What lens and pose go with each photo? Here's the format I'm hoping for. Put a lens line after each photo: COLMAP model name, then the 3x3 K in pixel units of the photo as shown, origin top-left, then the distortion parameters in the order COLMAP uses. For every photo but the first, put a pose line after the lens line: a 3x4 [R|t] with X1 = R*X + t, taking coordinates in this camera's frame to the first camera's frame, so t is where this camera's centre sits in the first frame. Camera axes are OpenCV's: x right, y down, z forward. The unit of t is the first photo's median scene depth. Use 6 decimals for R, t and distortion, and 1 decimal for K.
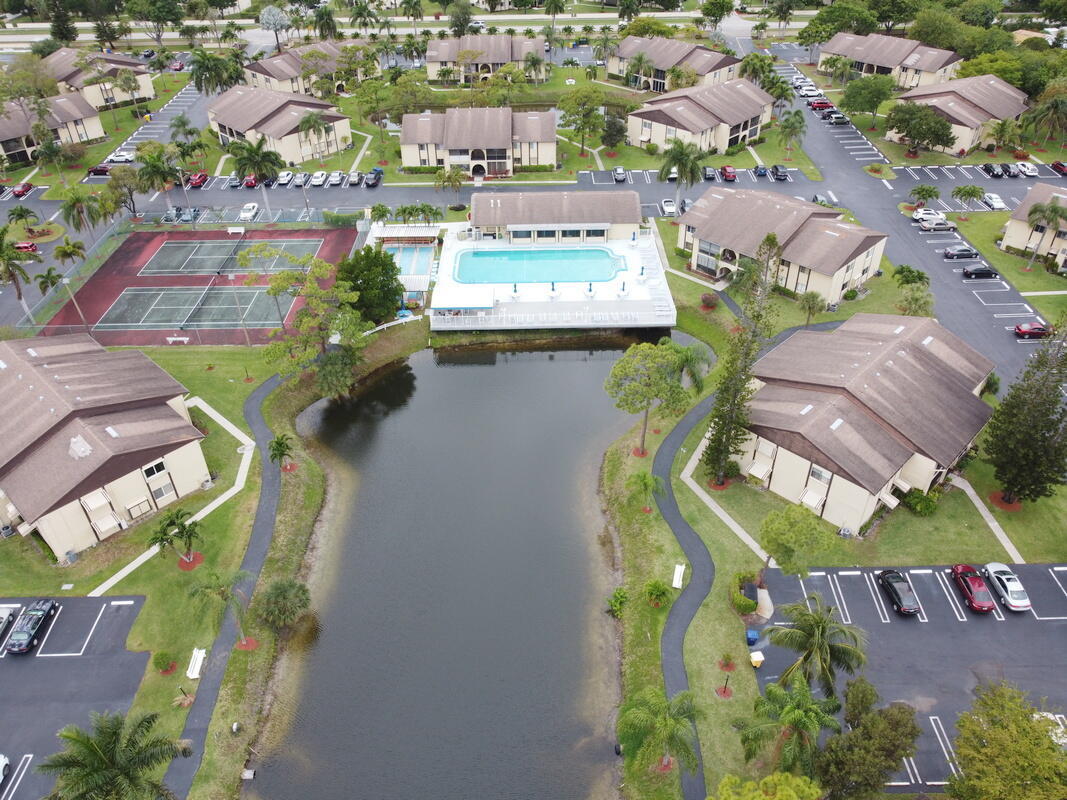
lens RADIAL K [[810.5, 0, 533.3], [0, 810.5, 401.9], [0, 0, 1]] dist [-0.003233, -0.002784]
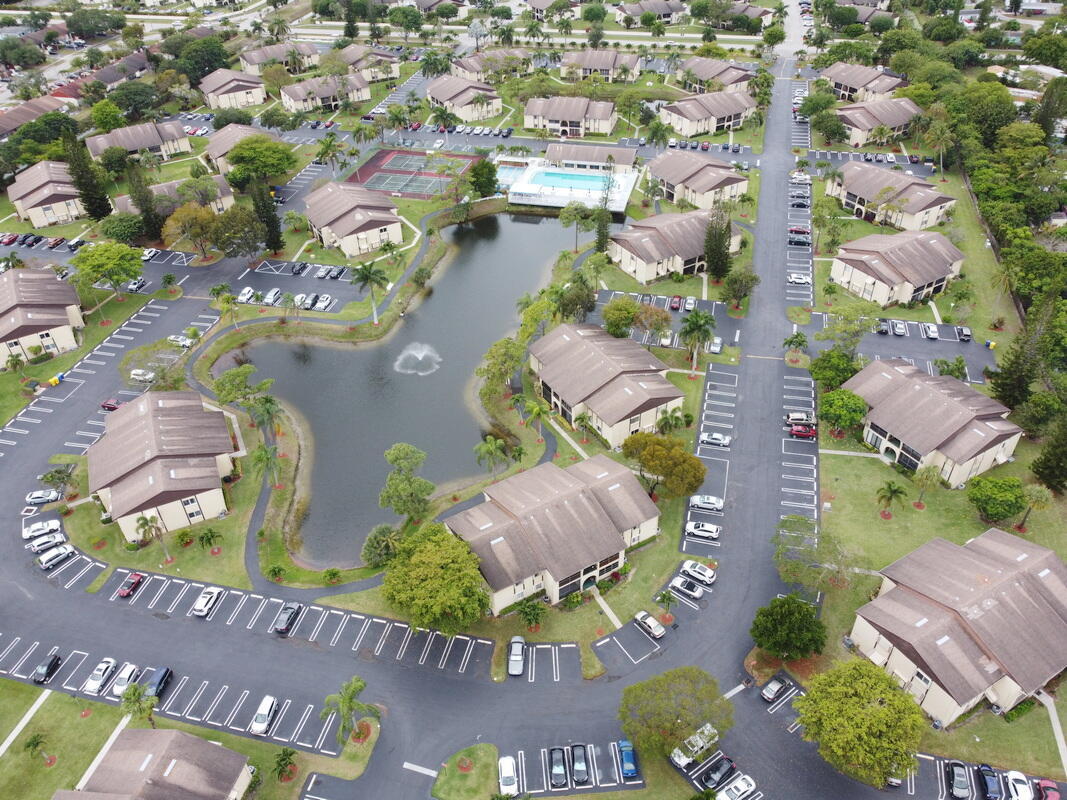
lens RADIAL K [[810.5, 0, 534.7], [0, 810.5, 402.7], [0, 0, 1]] dist [-0.003233, -0.002784]
pose [[0.966453, 0.147173, -0.210494, 0.331739], [-0.142383, 0.989089, 0.037818, 0.243179], [0.213763, -0.006579, 0.976863, -0.757167]]
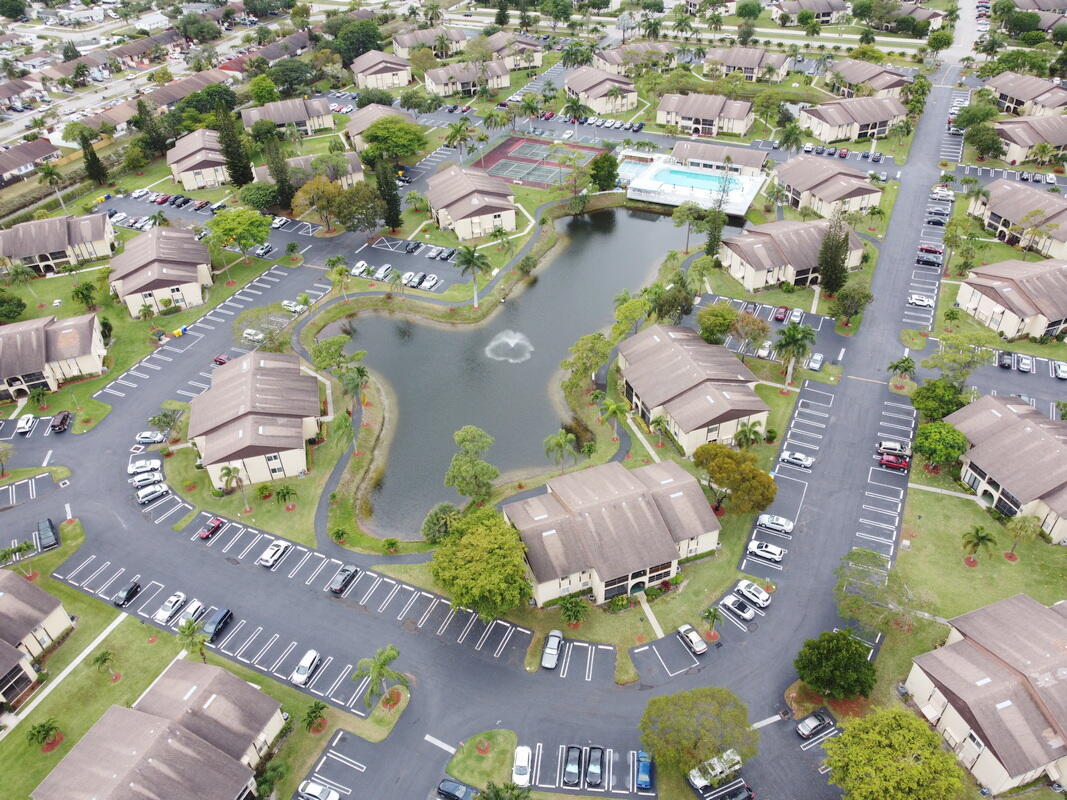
lens RADIAL K [[810.5, 0, 534.9], [0, 810.5, 403.0], [0, 0, 1]] dist [-0.003233, -0.002784]
pose [[0.900410, 0.251959, -0.354653, 0.385480], [-0.240530, 0.967602, 0.076754, 0.231105], [0.362502, 0.016194, 0.931842, -0.739919]]
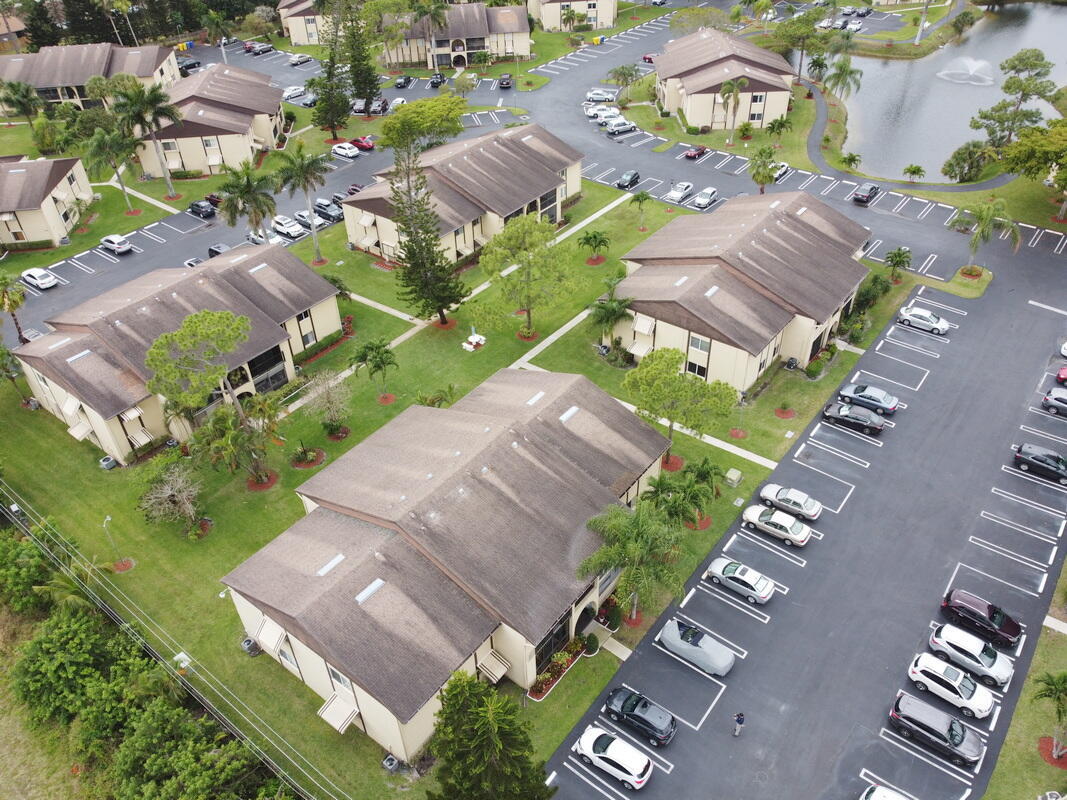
lens RADIAL K [[810.5, 0, 533.1], [0, 810.5, 401.0], [0, 0, 1]] dist [-0.003233, -0.002784]
pose [[0.771598, 0.384188, -0.506987, 0.180179], [-0.365838, 0.920027, 0.140404, 0.690438], [0.520384, 0.077140, 0.850441, -0.813180]]
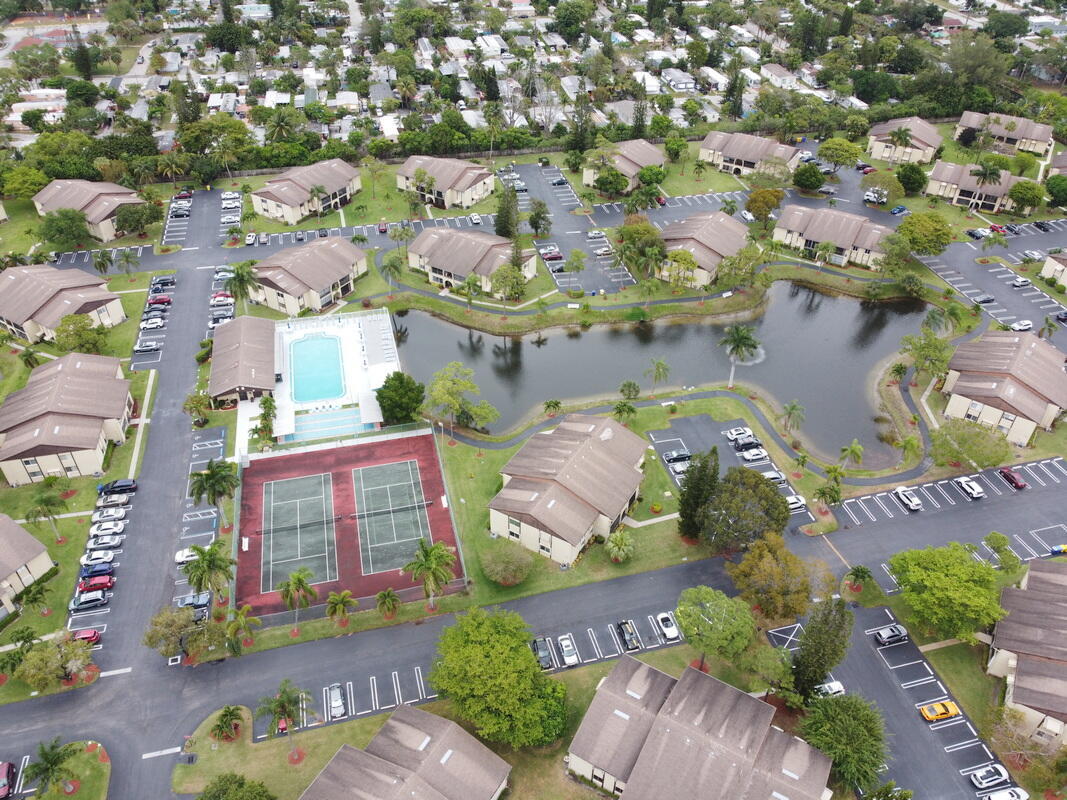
lens RADIAL K [[810.5, 0, 532.6], [0, 810.5, 400.7], [0, 0, 1]] dist [-0.003233, -0.002784]
pose [[-0.230333, -0.591981, 0.772338, -0.993263], [0.574071, 0.558196, 0.599050, -0.628284], [-0.785742, 0.581357, 0.211268, 0.350529]]
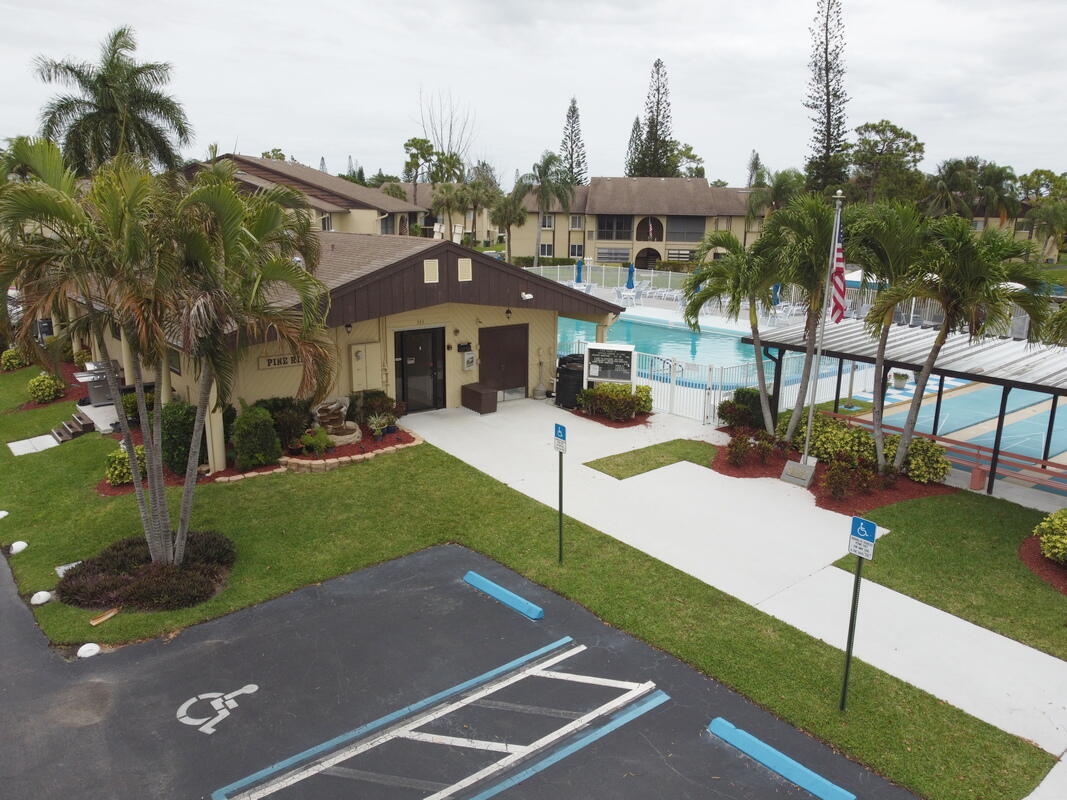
lens RADIAL K [[810.5, 0, 534.0], [0, 810.5, 400.5], [0, 0, 1]] dist [-0.003233, -0.002784]
pose [[-0.623977, -0.180918, 0.760211, -0.183229], [0.460610, 0.700716, 0.544826, -0.269319], [-0.631261, 0.690120, -0.353898, 0.926944]]
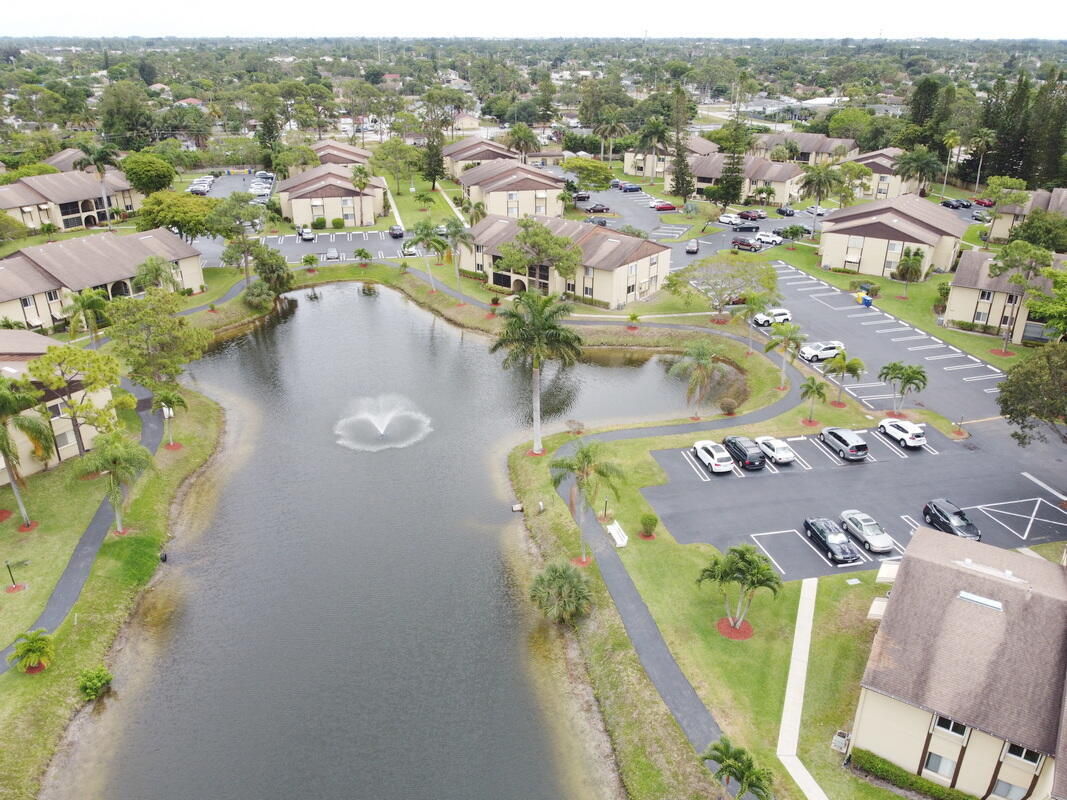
lens RADIAL K [[810.5, 0, 533.2], [0, 810.5, 400.8], [0, 0, 1]] dist [-0.003233, -0.002784]
pose [[-0.979180, 0.092204, -0.180843, -0.077951], [-0.113744, 0.488671, 0.865022, -0.237962], [0.168131, 0.867582, -0.468010, 0.564539]]
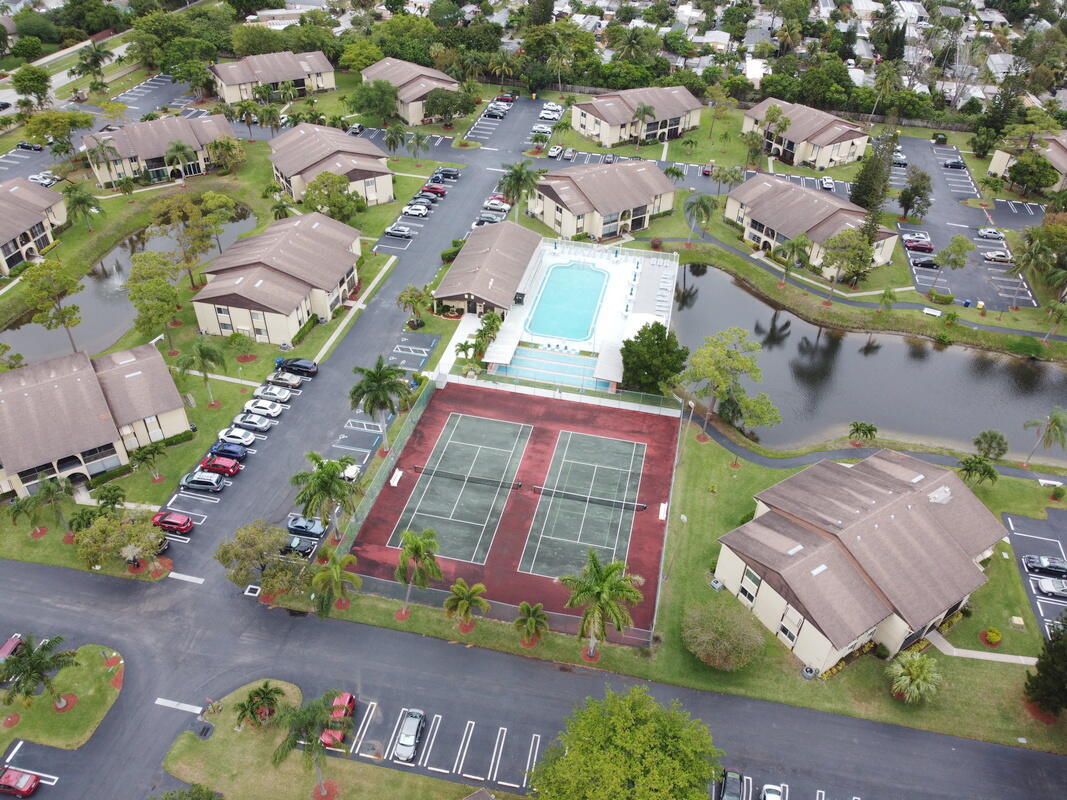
lens RADIAL K [[810.5, 0, 533.4], [0, 810.5, 404.1], [0, 0, 1]] dist [-0.003233, -0.002784]
pose [[0.223930, -0.591614, 0.774498, -0.790012], [0.558356, 0.729213, 0.395585, -0.437469], [-0.798808, 0.343862, 0.493624, 0.429304]]
